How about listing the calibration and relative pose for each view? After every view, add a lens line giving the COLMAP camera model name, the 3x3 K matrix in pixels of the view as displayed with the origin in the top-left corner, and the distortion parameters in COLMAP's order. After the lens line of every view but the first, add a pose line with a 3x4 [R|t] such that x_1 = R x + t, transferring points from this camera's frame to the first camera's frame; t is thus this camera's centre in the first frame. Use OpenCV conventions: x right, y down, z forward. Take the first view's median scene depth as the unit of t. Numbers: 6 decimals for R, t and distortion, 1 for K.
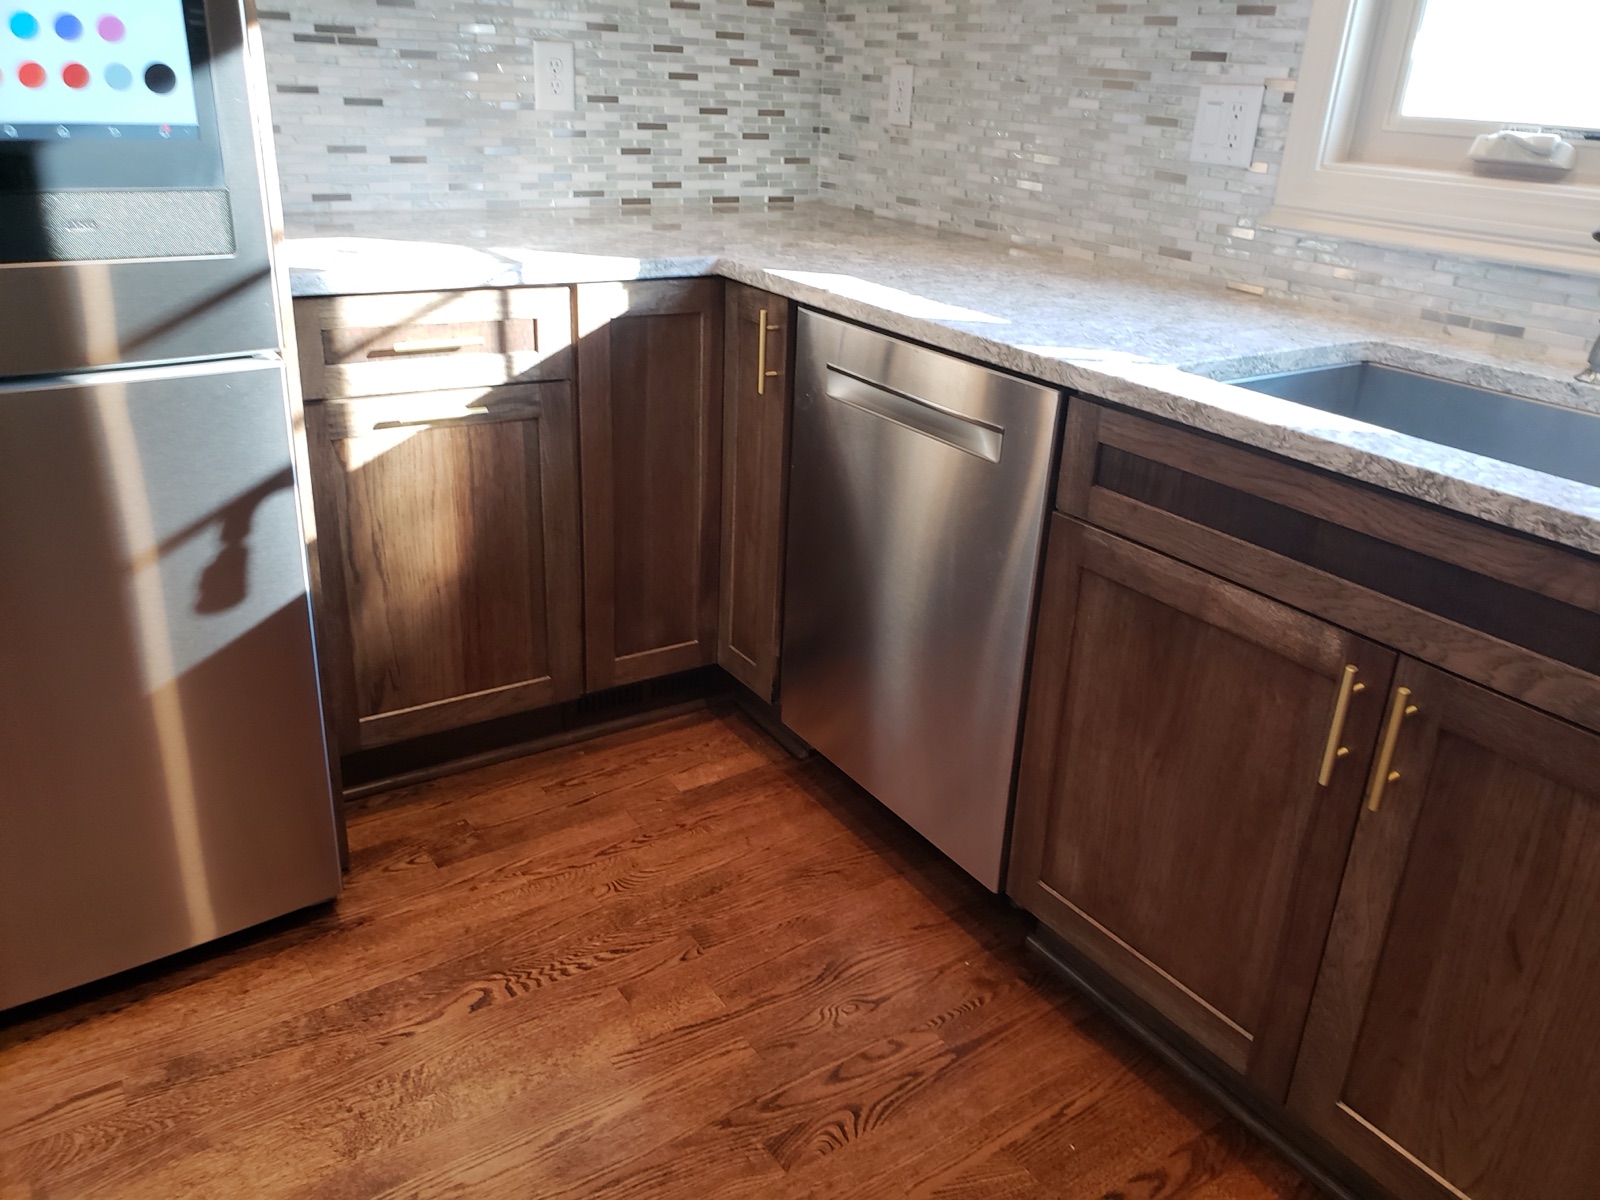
lens RADIAL K [[1257.8, 0, 797.9], [0, 1257.8, 580.4], [0, 0, 1]] dist [0.004557, 0.004825]
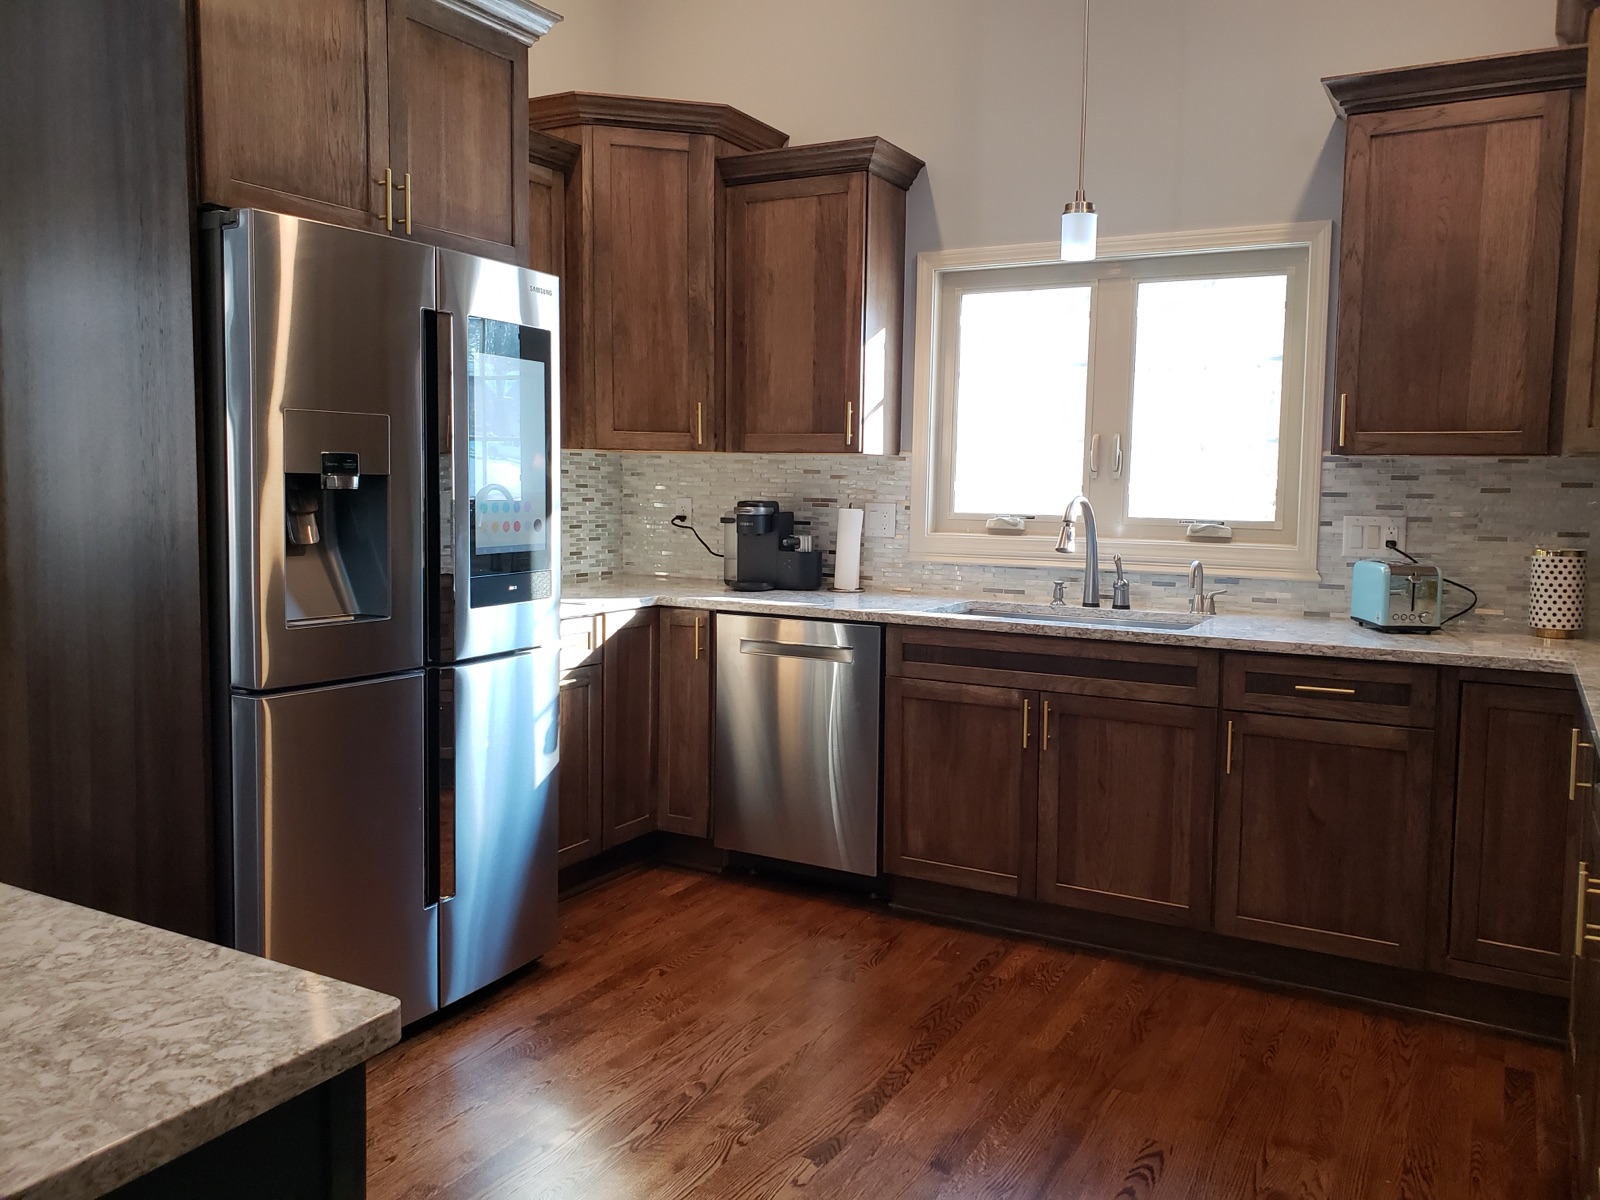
lens RADIAL K [[1254.1, 0, 800.3], [0, 1254.1, 541.7], [0, 0, 1]] dist [0.080059, -0.000731]
pose [[0.892947, -0.056182, 0.446642, -0.759810], [0.199241, 0.939034, -0.280212, 0.260721], [-0.403669, 0.339204, 0.849701, -0.792434]]
